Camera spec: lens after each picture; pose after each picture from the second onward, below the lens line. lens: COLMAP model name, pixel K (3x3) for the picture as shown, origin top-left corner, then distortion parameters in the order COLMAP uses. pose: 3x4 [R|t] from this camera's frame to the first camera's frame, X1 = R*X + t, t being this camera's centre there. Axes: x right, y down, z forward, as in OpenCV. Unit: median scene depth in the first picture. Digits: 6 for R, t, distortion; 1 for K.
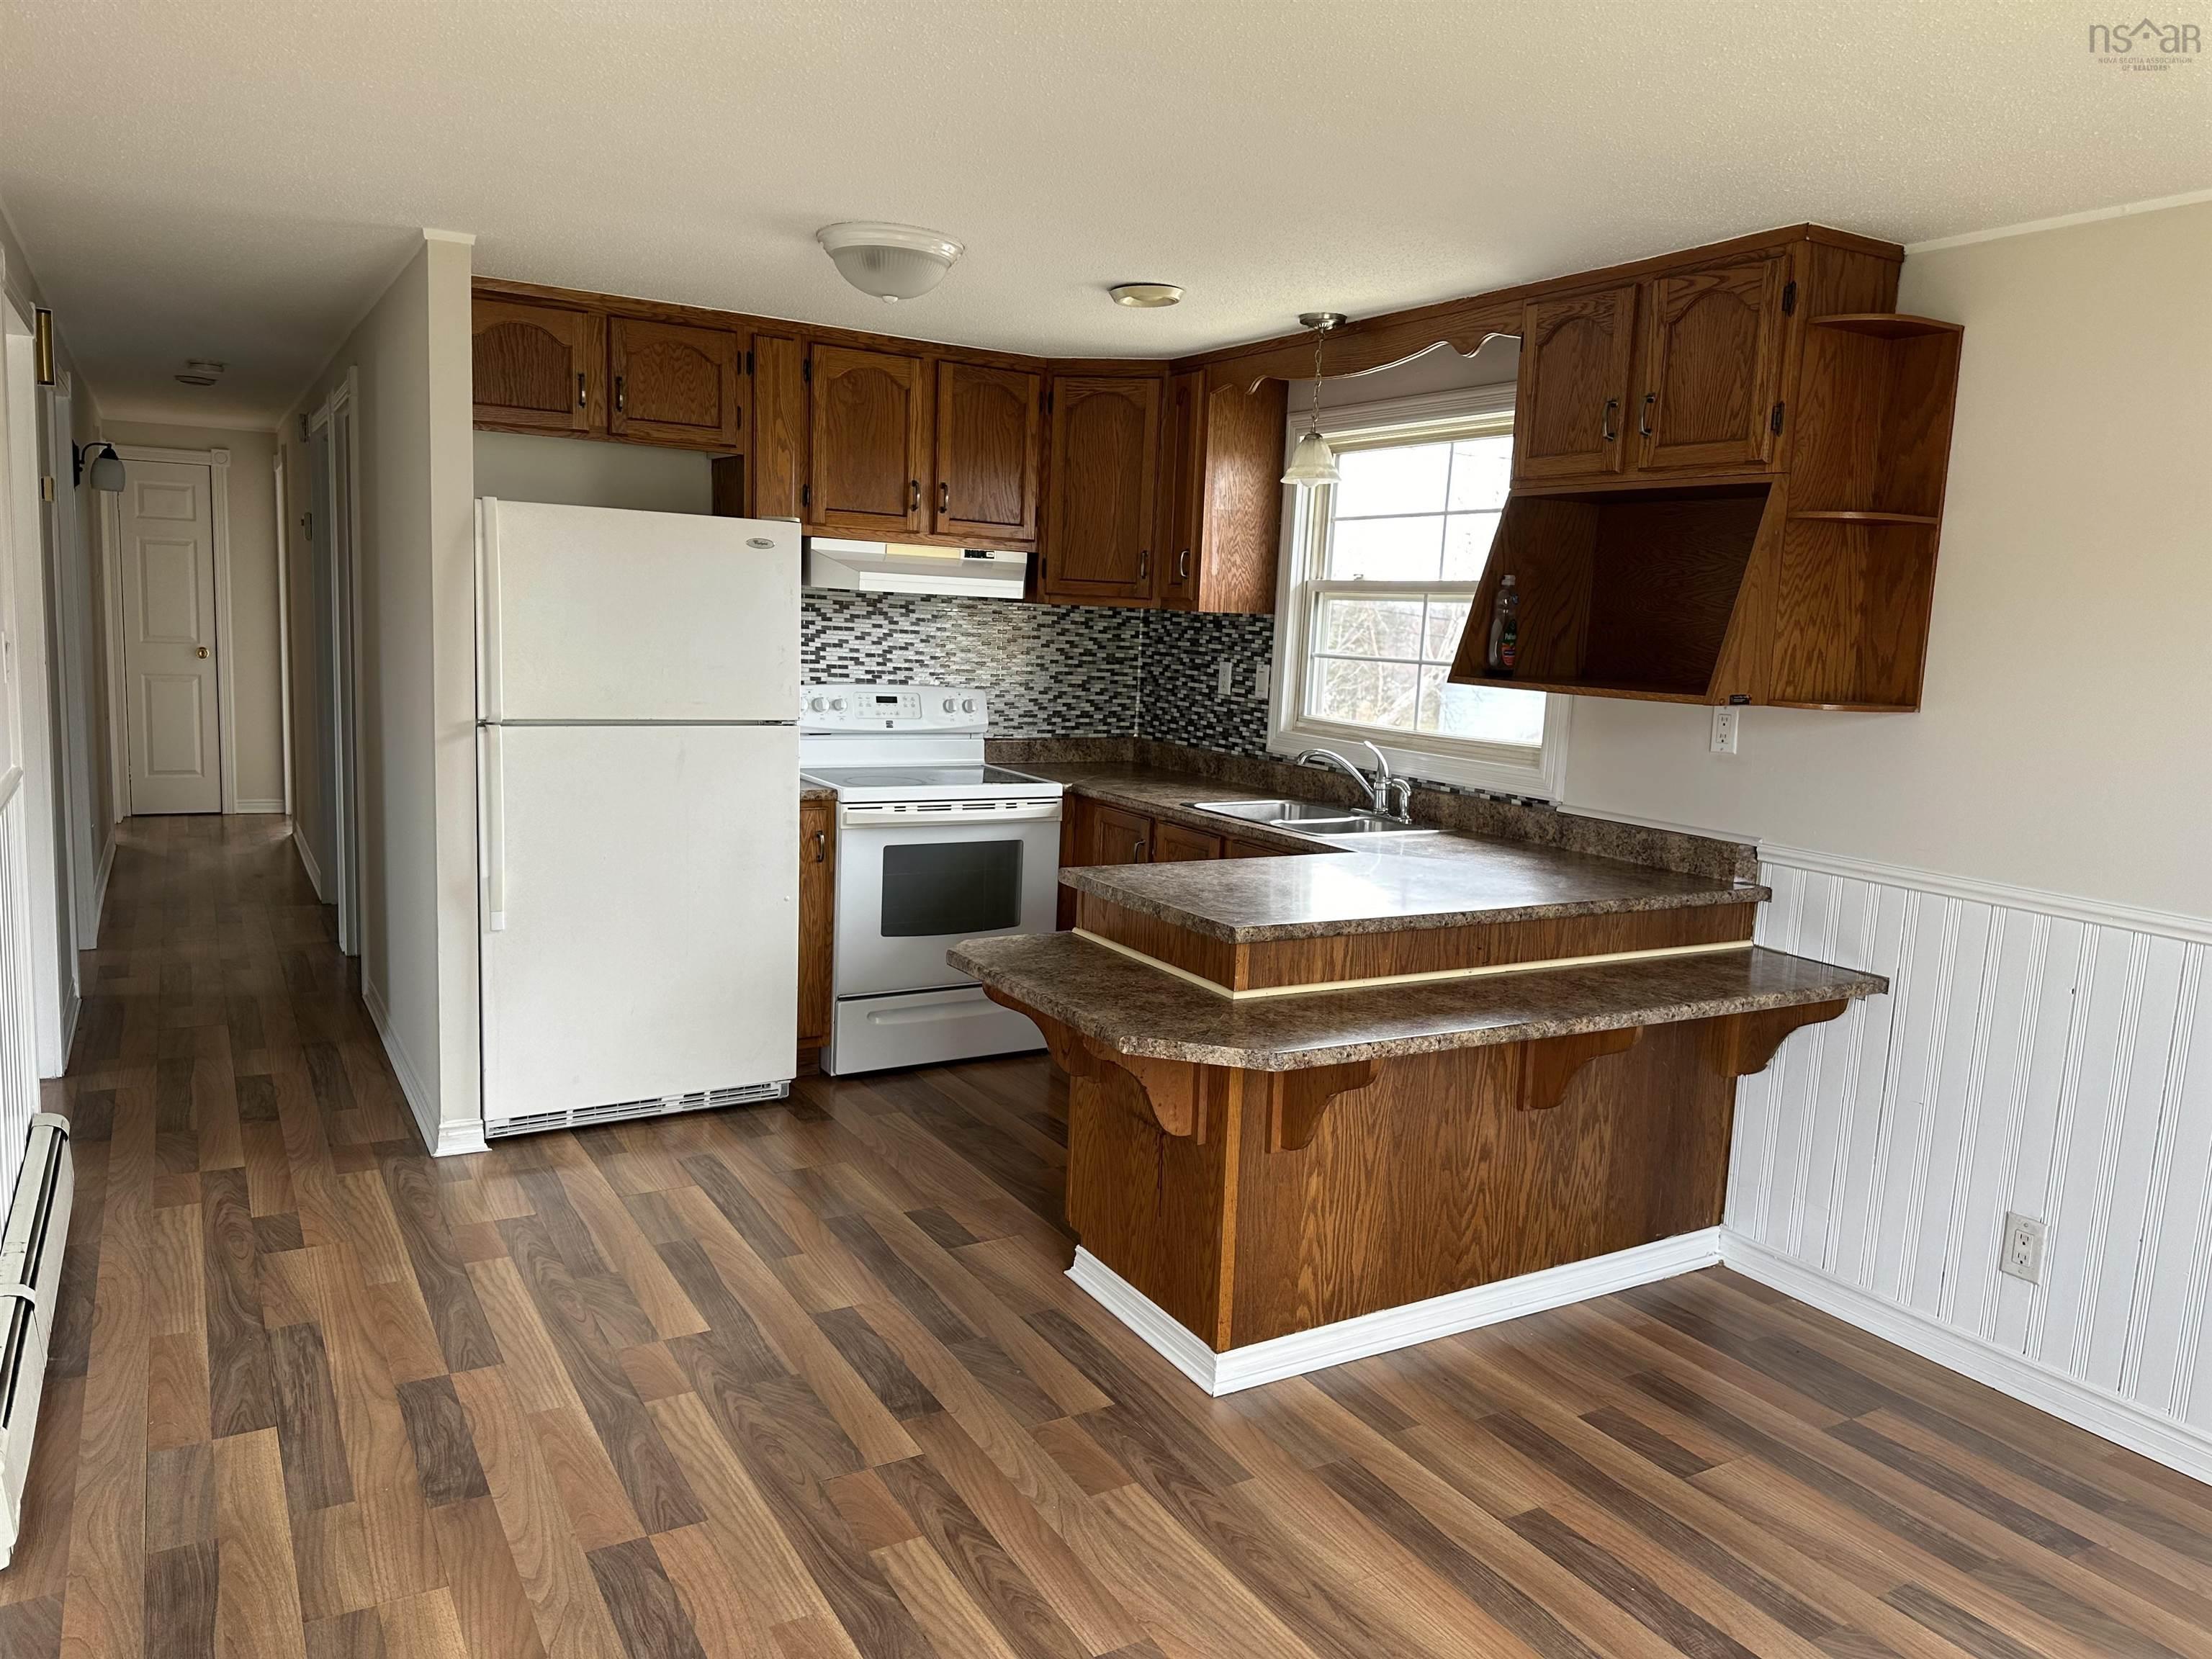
lens RADIAL K [[1557.4, 0, 1115.8], [0, 1557.4, 821.8], [0, 0, 1]] dist [0.061343, -0.078047]
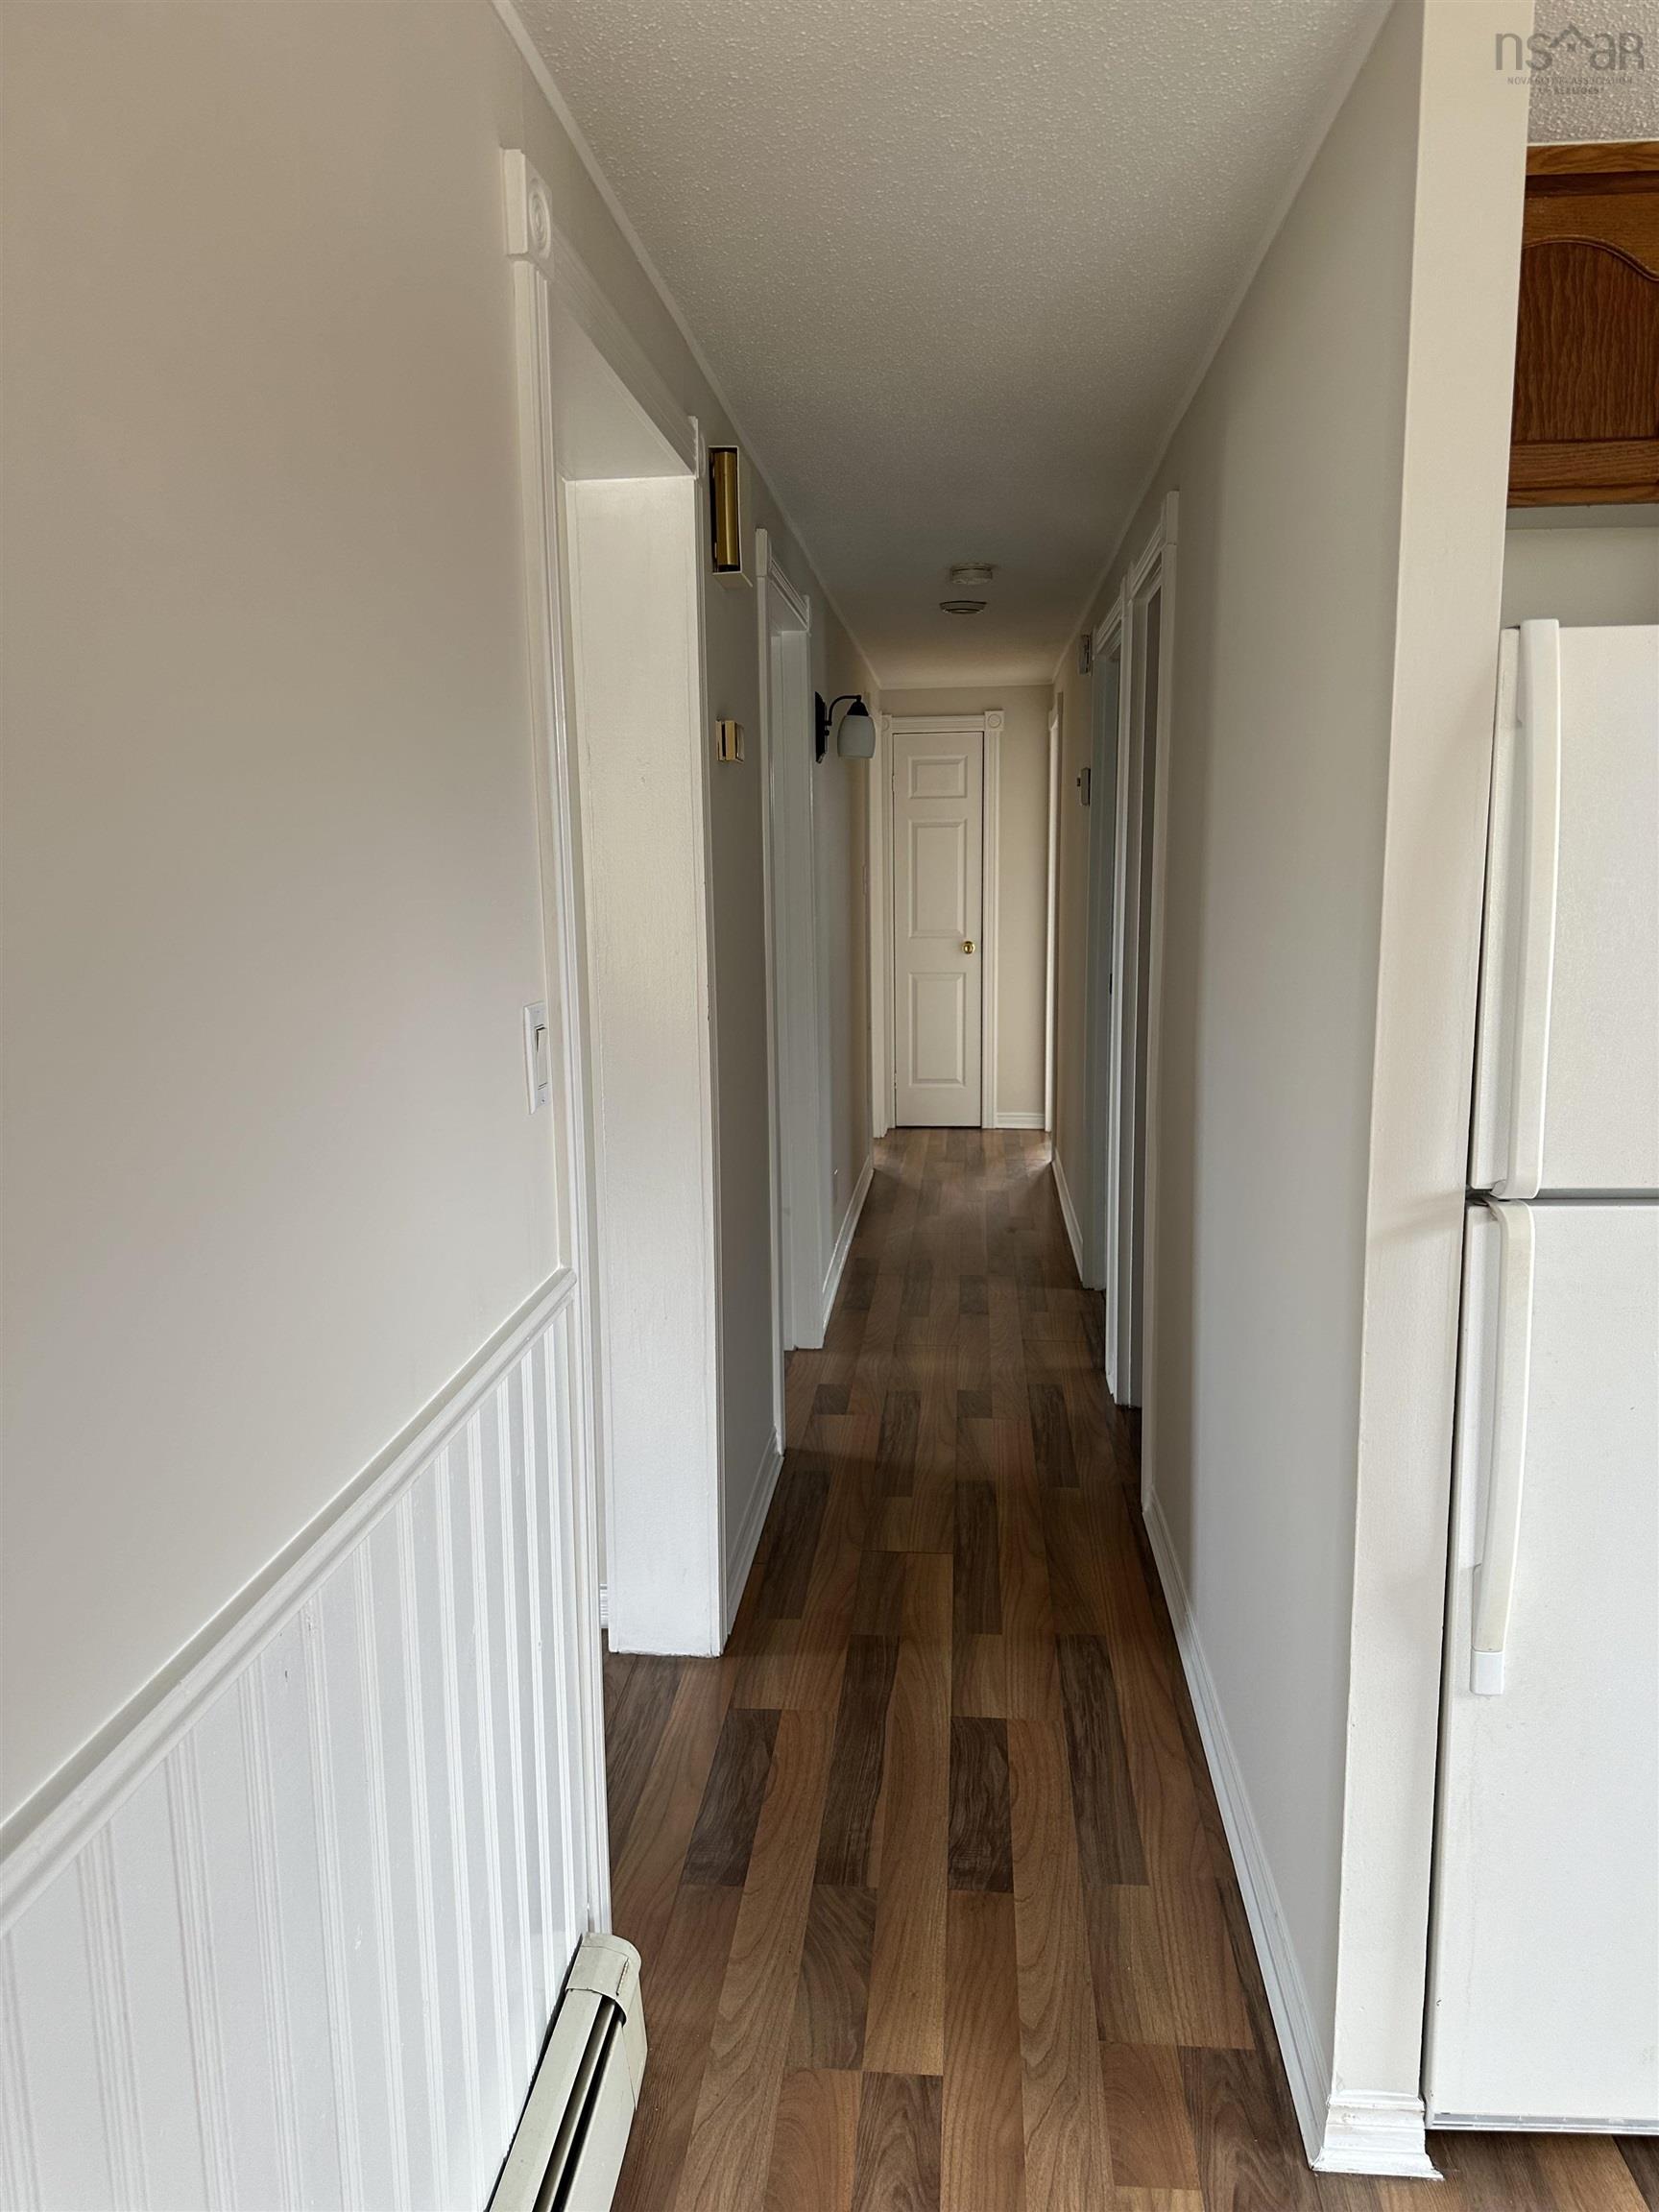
lens RADIAL K [[1557.4, 0, 817.7], [0, 1557.4, 1110.4], [0, 0, 1]] dist [0.061343, -0.078047]
pose [[0.806932, 0.042217, -0.589133, -0.270241], [-0.031195, 0.999096, 0.028867, -0.080678], [0.589820, -0.004916, 0.807520, 0.510901]]
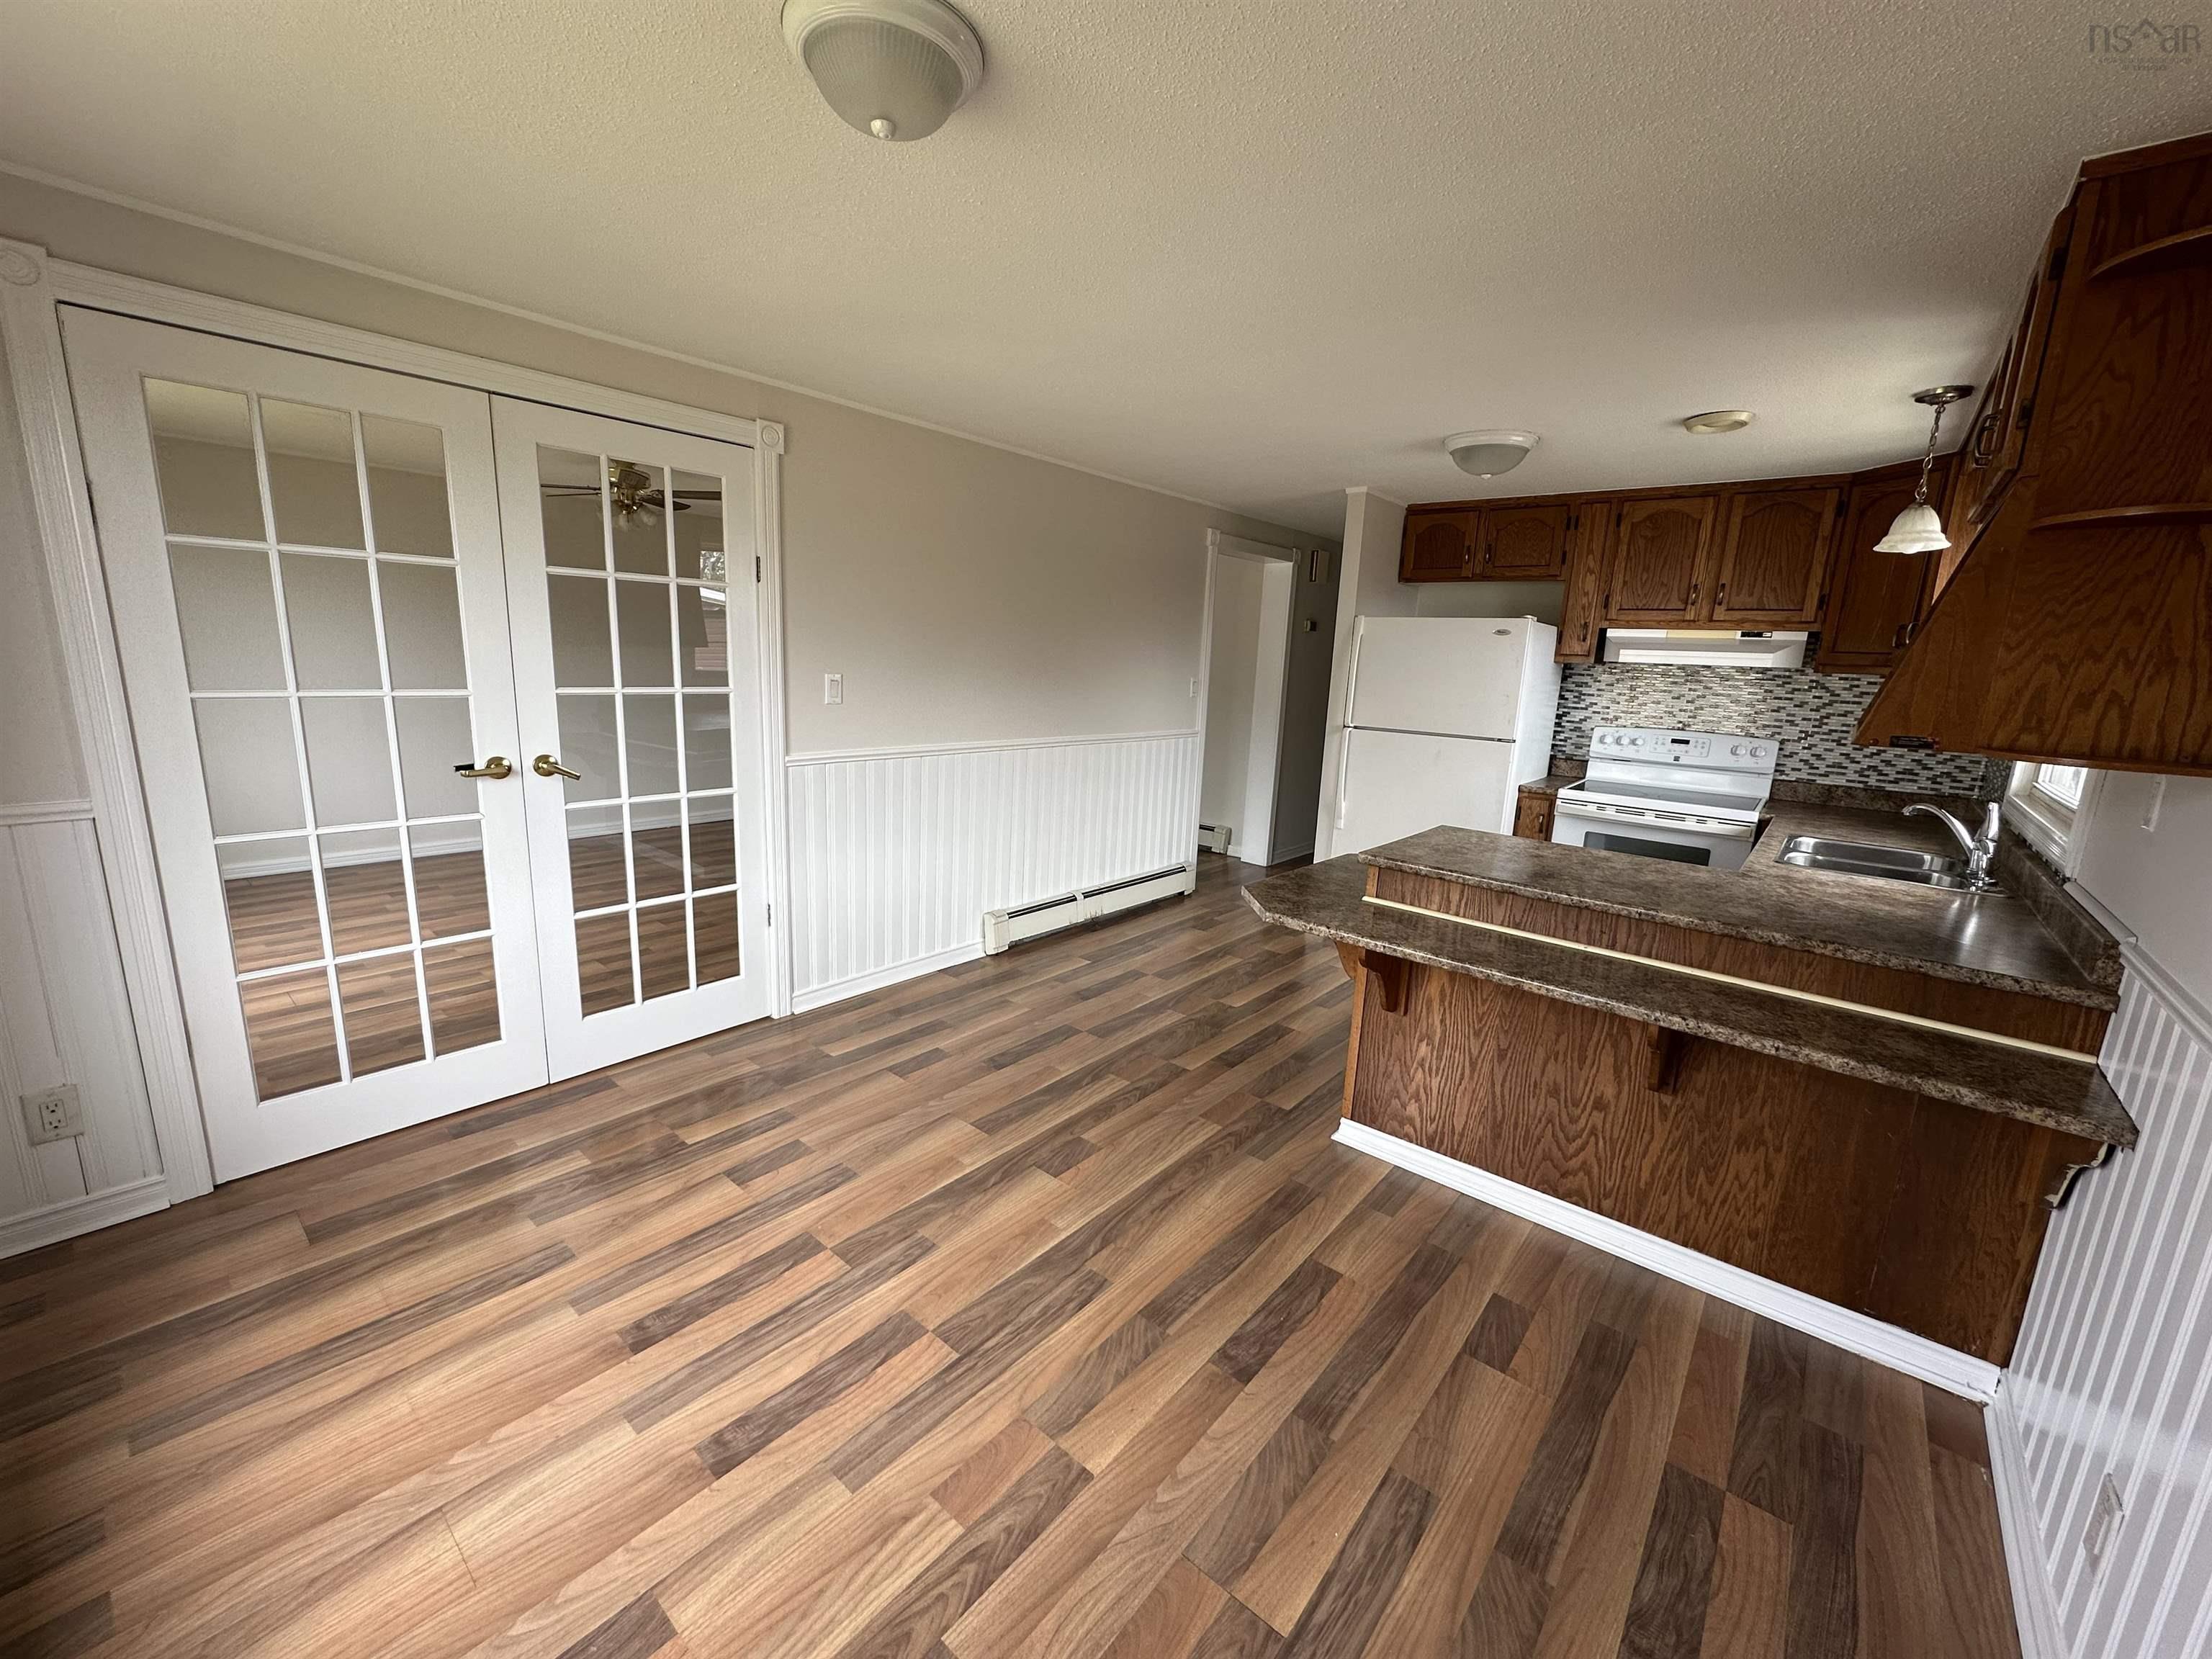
lens RADIAL K [[885.5, 0, 1101.2], [0, 885.5, 823.3], [0, 0, 1]] dist [0.000254, 0.000125]
pose [[0.318084, 0.149715, -0.936167, 0.533722], [-0.154251, 0.982468, 0.104709, -0.009707], [0.935430, 0.111098, 0.335601, 0.288432]]
